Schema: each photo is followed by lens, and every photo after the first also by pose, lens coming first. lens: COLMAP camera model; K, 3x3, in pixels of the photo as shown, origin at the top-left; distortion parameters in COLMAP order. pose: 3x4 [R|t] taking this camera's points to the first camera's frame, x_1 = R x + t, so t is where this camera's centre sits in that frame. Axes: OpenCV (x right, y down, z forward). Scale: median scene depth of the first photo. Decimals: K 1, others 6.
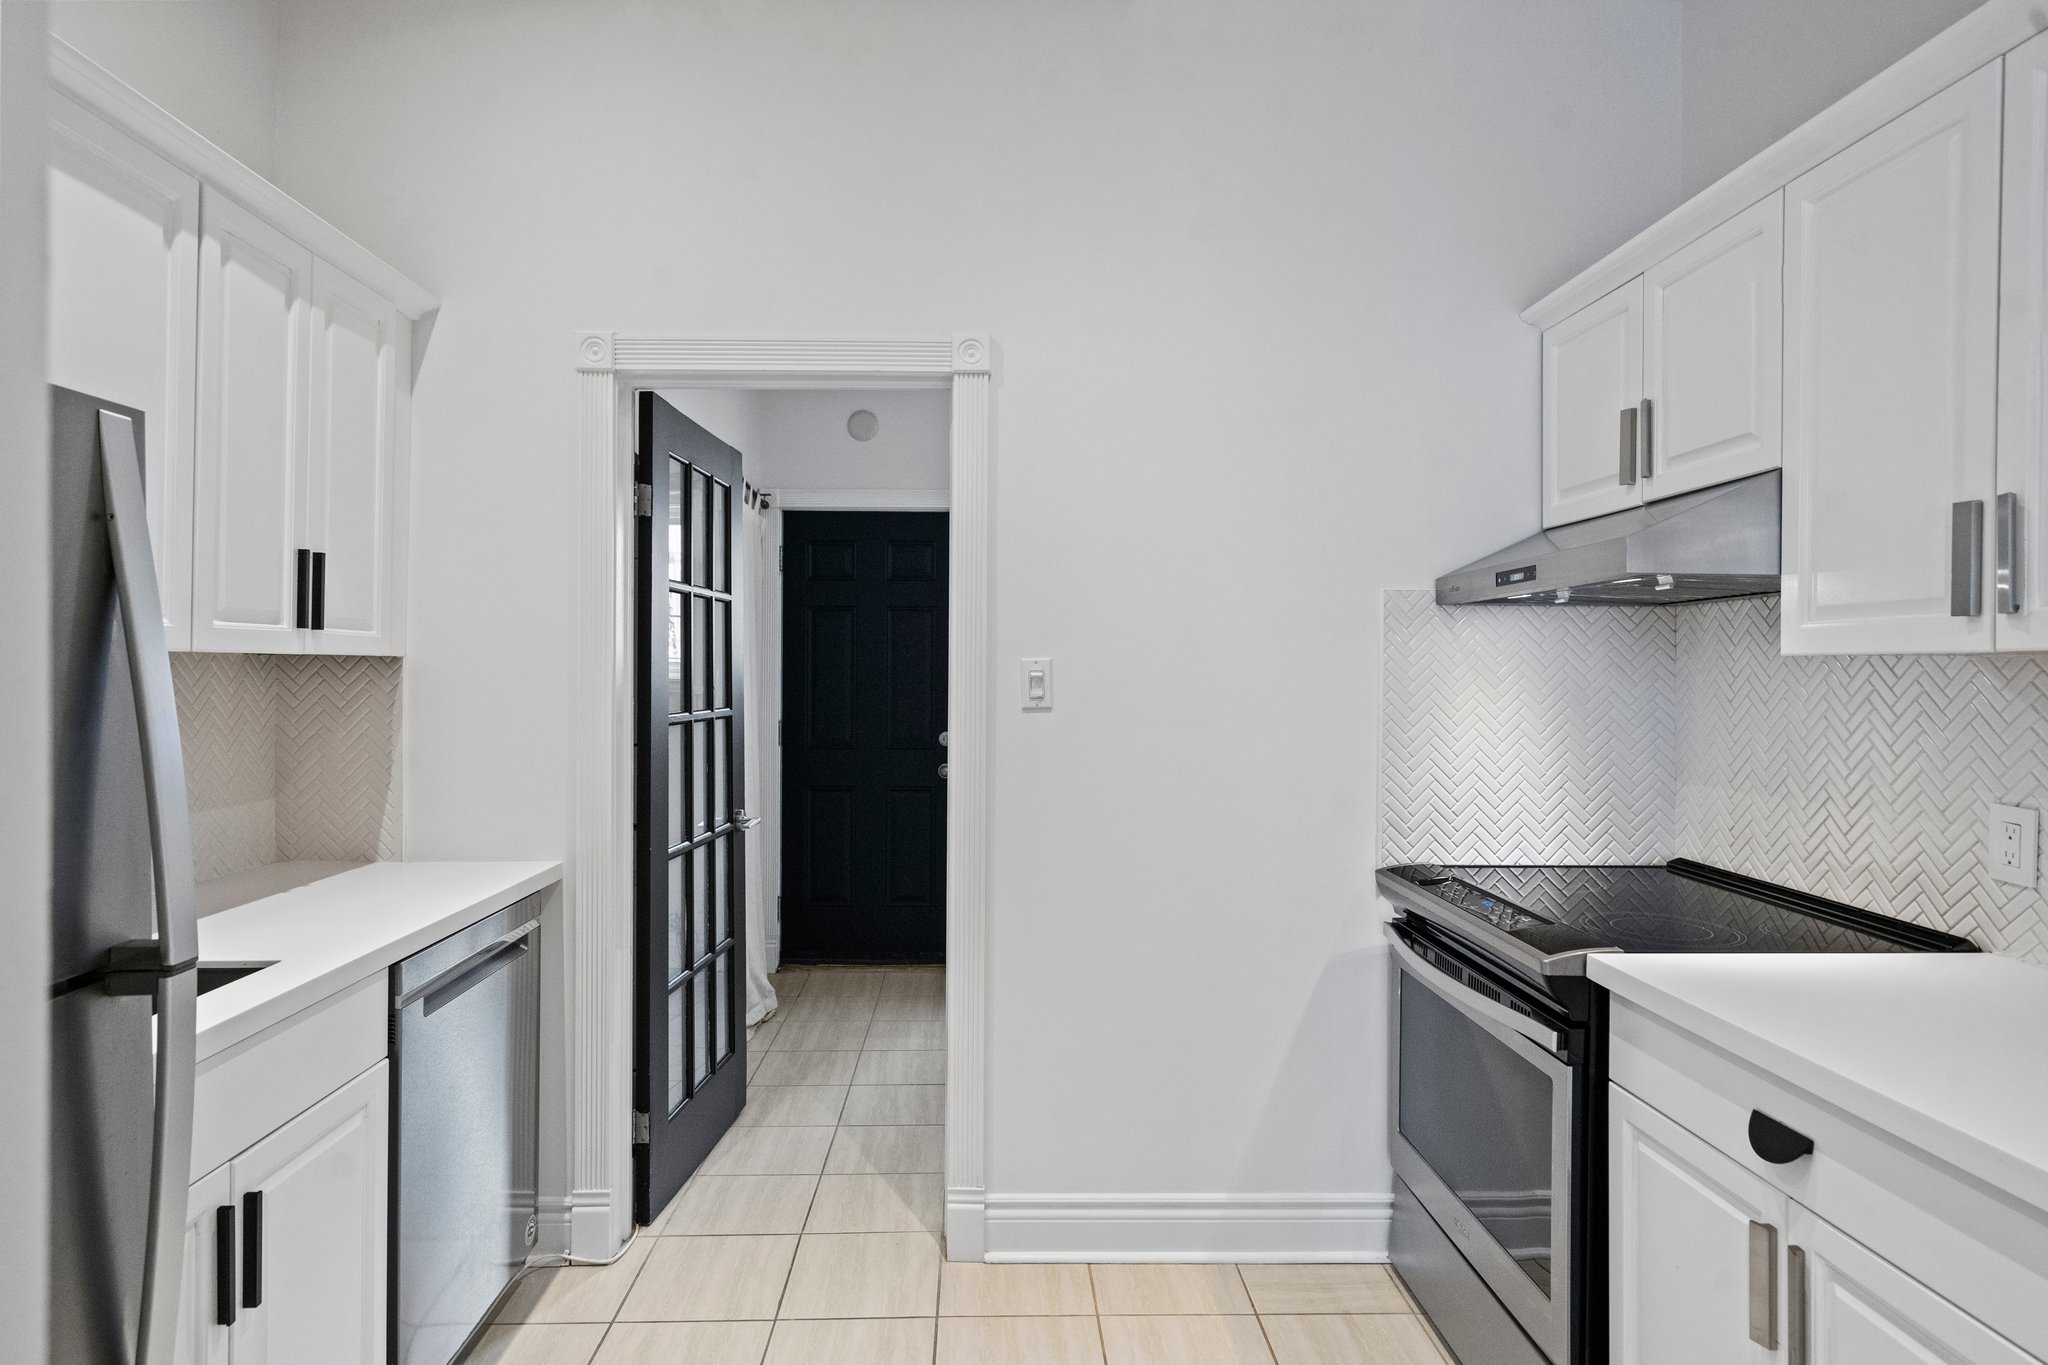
lens RADIAL K [[1081.6, 0, 1206.7], [0, 1081.6, 672.0], [0, 0, 1]] dist [0.002731, 0.000609]
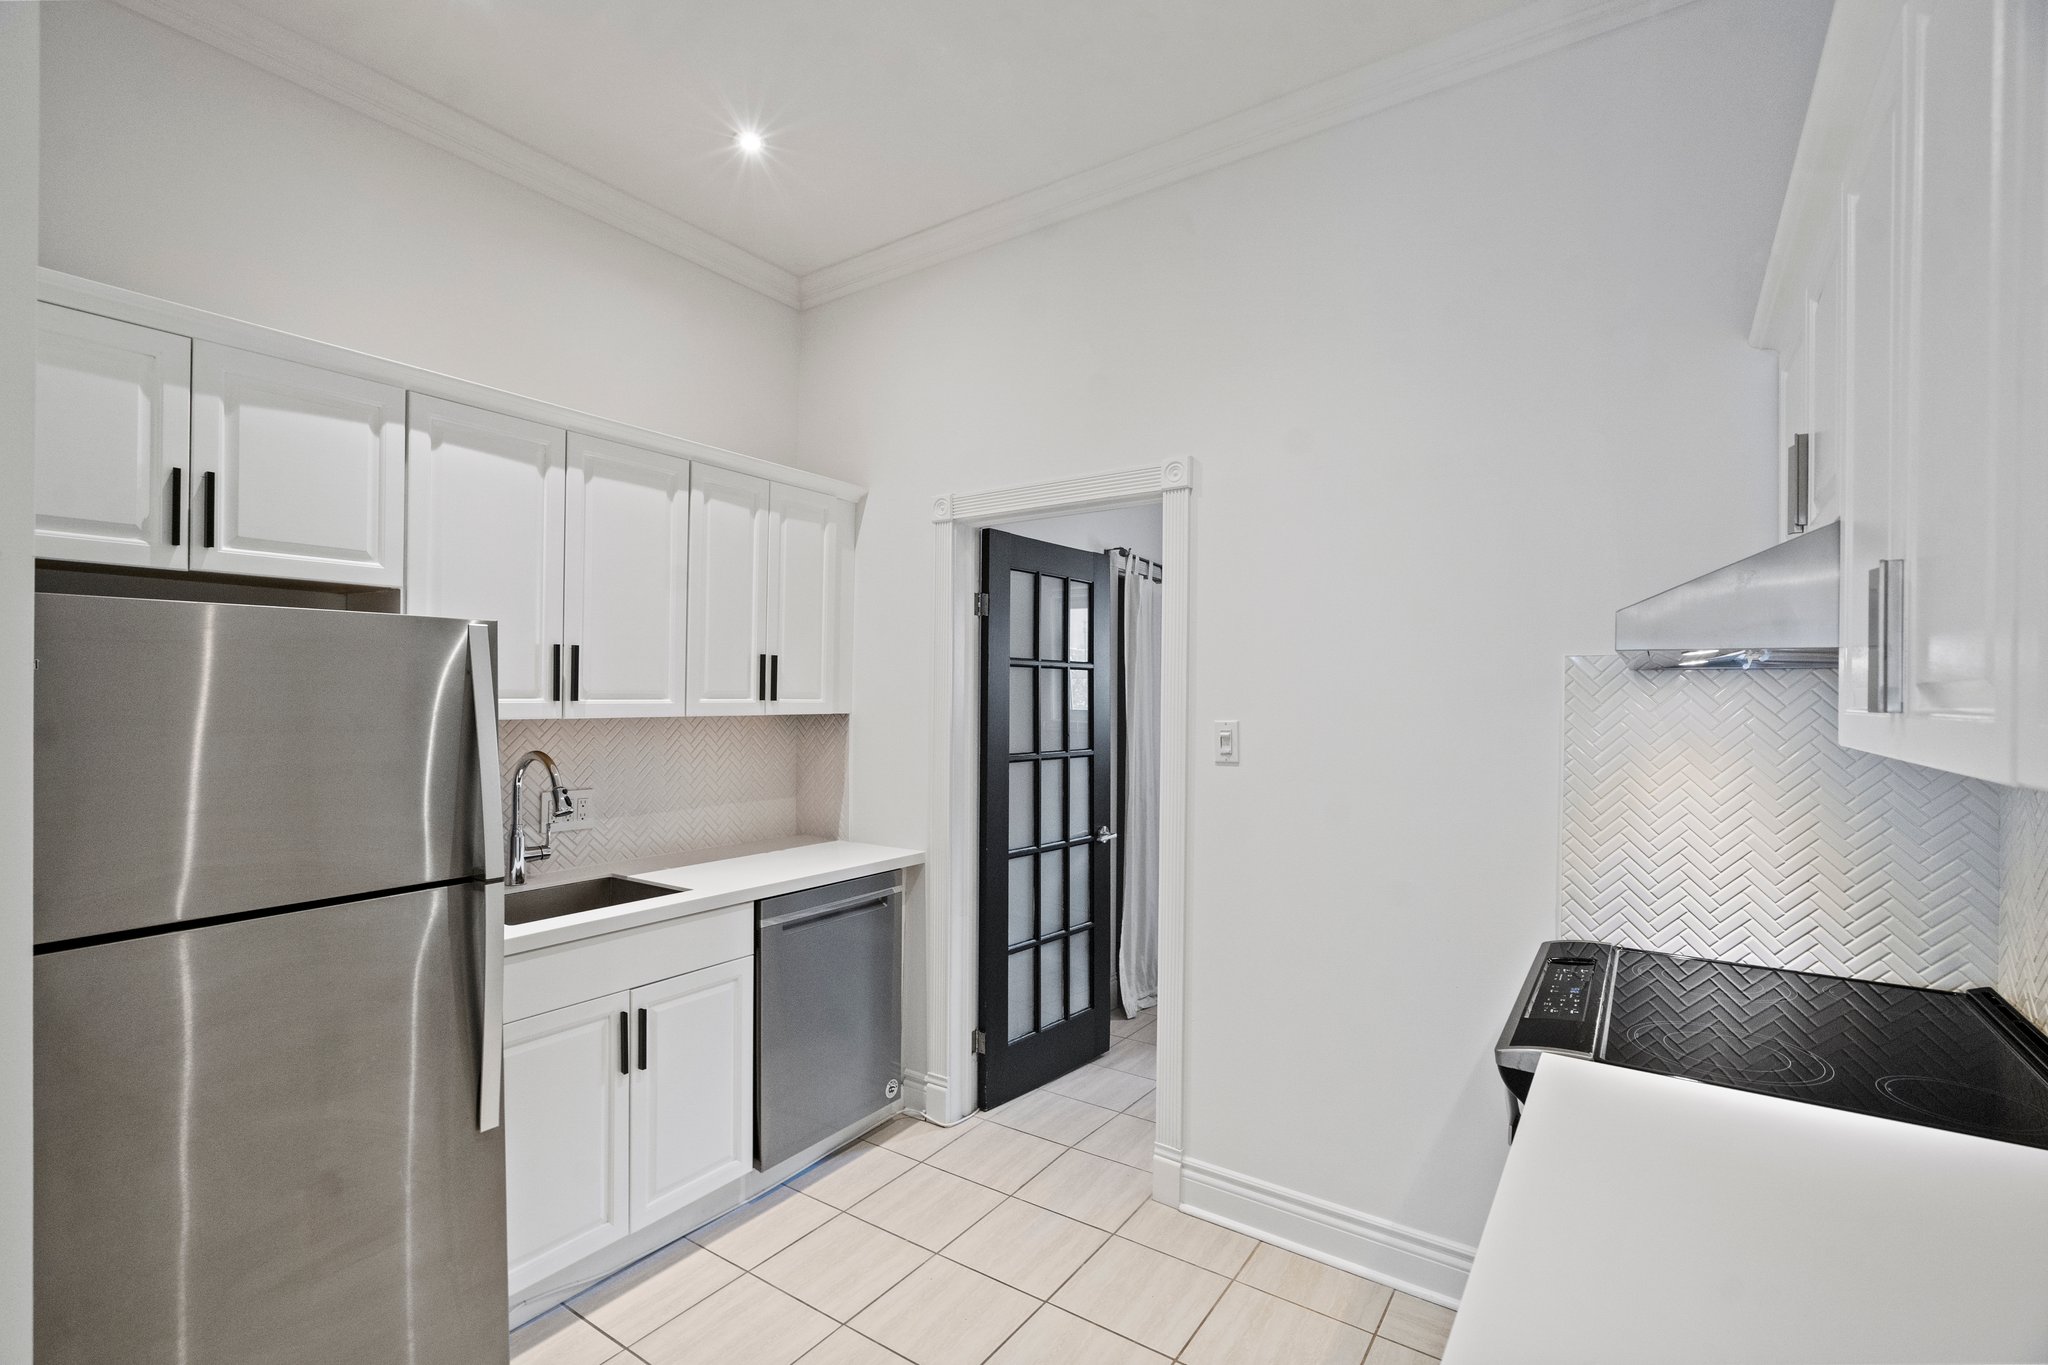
lens RADIAL K [[930.6, 0, 1007.8], [0, 930.6, 715.4], [0, 0, 1]] dist [-0.001333, 0.000810]
pose [[0.804282, 0.012793, -0.594110, 0.262467], [-0.012062, 0.999914, 0.005201, -0.021026], [0.594125, 0.002983, 0.804367, 0.031771]]
